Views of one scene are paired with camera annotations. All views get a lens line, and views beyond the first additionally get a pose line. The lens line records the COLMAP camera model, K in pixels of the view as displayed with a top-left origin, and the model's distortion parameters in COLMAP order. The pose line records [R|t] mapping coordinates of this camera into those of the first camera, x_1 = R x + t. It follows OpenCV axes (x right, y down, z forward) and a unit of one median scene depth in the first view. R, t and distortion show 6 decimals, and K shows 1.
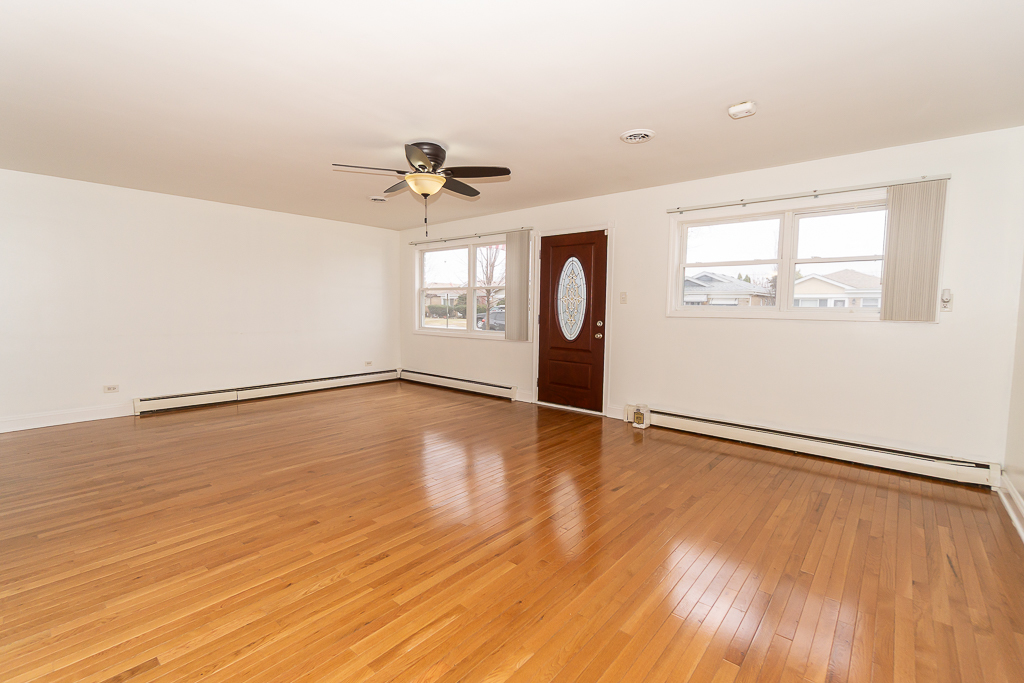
lens RADIAL K [[445.4, 0, 510.6], [0, 445.4, 343.0], [0, 0, 1]] dist [-0.010284, -0.000222]
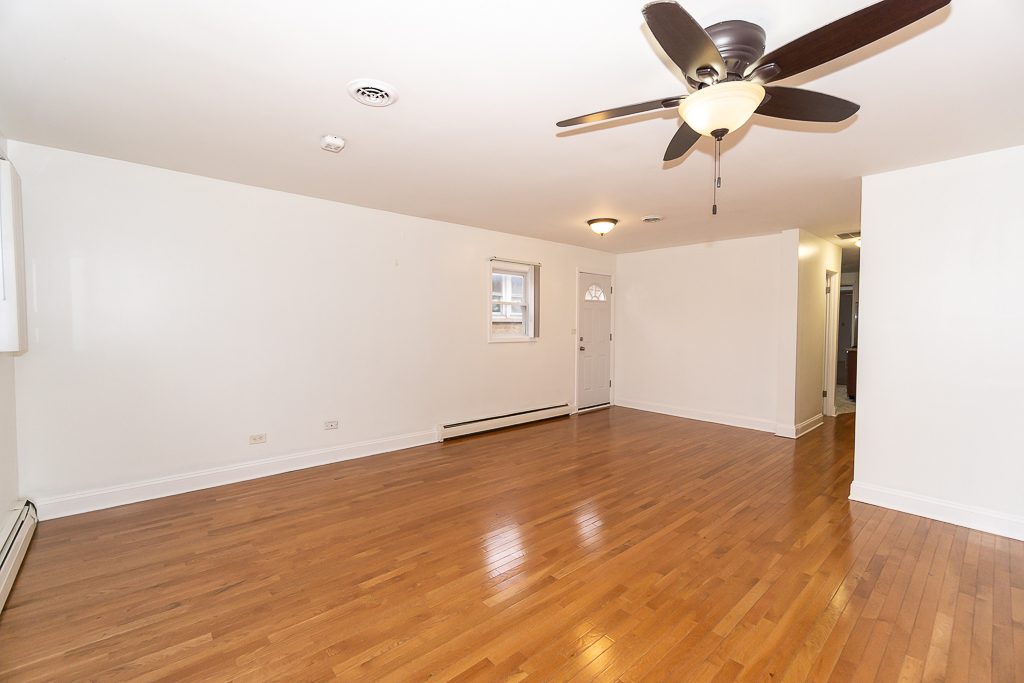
lens RADIAL K [[445.4, 0, 512.1], [0, 445.4, 340.3], [0, 0, 1]] dist [-0.010284, -0.000222]
pose [[-0.991717, -0.020247, 0.126839, -0.022700], [-0.005221, 0.993036, 0.117694, -0.151133], [-0.128339, 0.116056, -0.984916, 1.560376]]
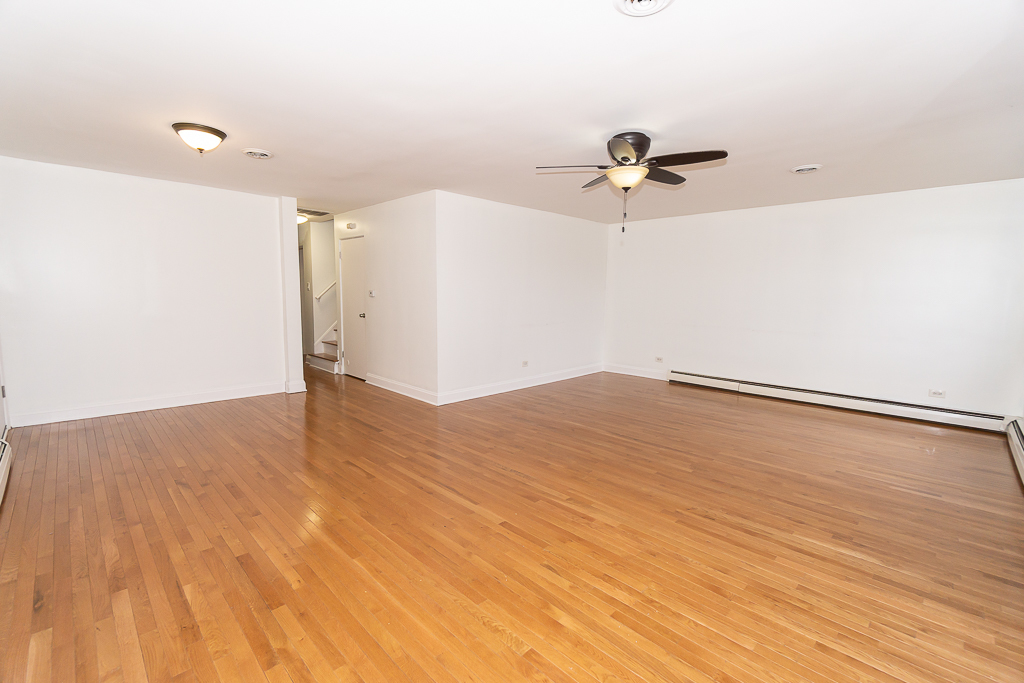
lens RADIAL K [[445.4, 0, 509.3], [0, 445.4, 338.7], [0, 0, 1]] dist [-0.010284, -0.000222]
pose [[-0.064966, 0.091537, -0.993680, 0.803124], [-0.097708, 0.990415, 0.097624, -0.081369], [0.993092, 0.103433, -0.055400, 0.832619]]
